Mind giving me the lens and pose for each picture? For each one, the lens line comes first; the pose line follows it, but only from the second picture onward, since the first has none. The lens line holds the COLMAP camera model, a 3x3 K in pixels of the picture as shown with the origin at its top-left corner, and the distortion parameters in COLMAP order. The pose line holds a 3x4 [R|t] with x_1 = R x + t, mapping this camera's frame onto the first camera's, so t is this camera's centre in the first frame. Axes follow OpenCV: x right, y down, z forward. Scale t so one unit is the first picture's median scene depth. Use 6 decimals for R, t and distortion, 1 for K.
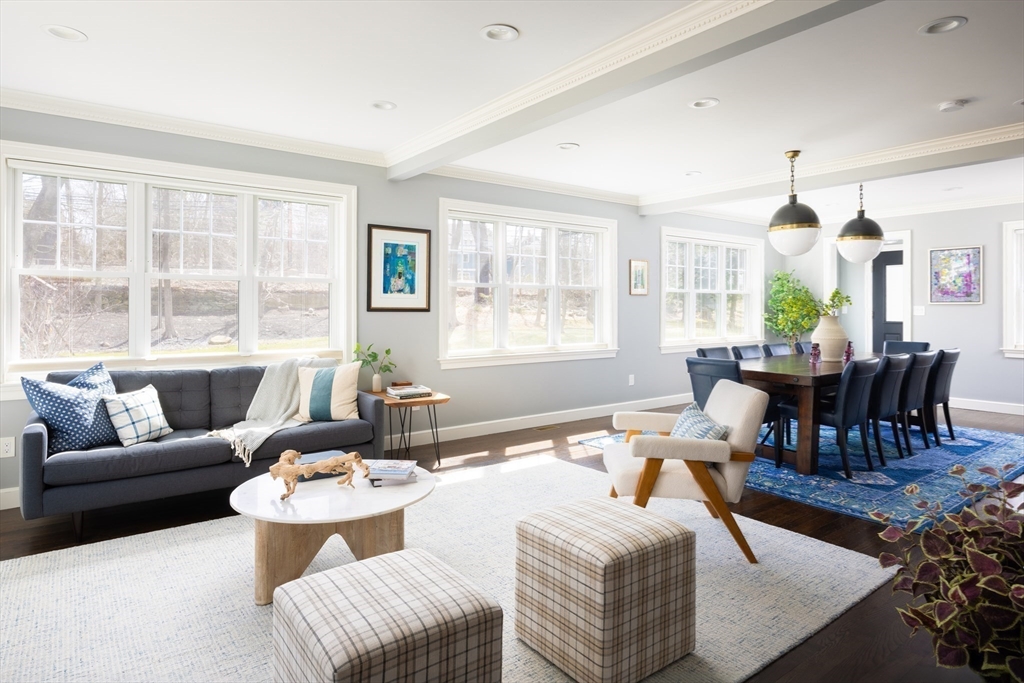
lens RADIAL K [[569.9, 0, 512.0], [0, 569.9, 341.5], [0, 0, 1]] dist [0.002497, 0.000358]
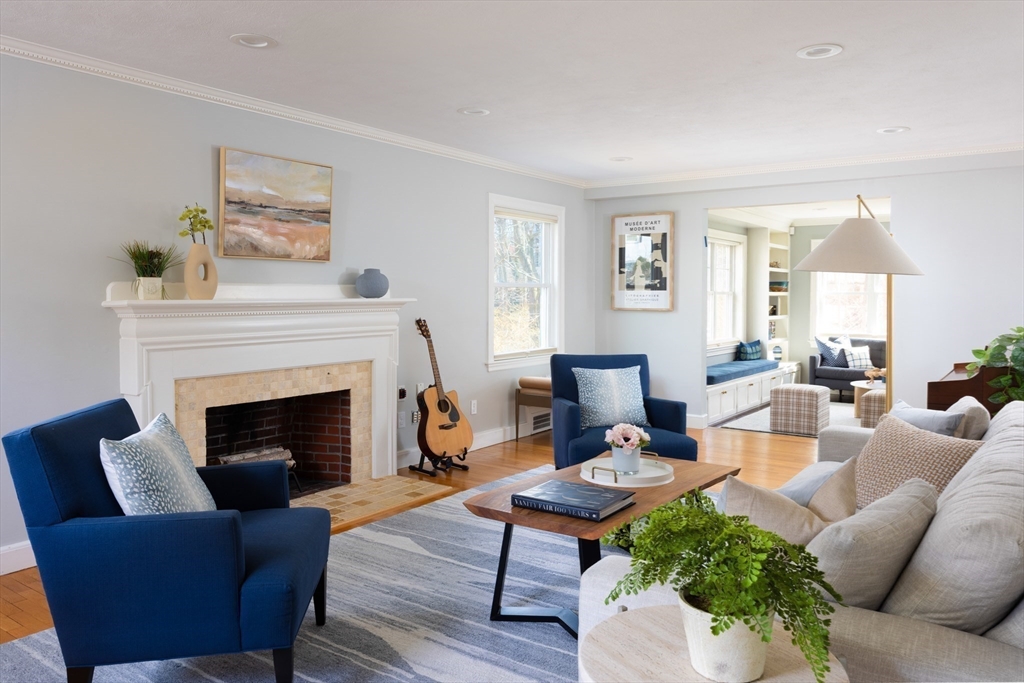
lens RADIAL K [[776.9, 0, 512.0], [0, 776.9, 341.5], [0, 0, 1]] dist [-0.000150, -0.000210]
pose [[0.309501, 0.065851, -0.948616, 1.464679], [-0.056891, 0.997095, 0.050654, -0.013421], [0.949196, 0.038290, 0.312348, -1.021774]]
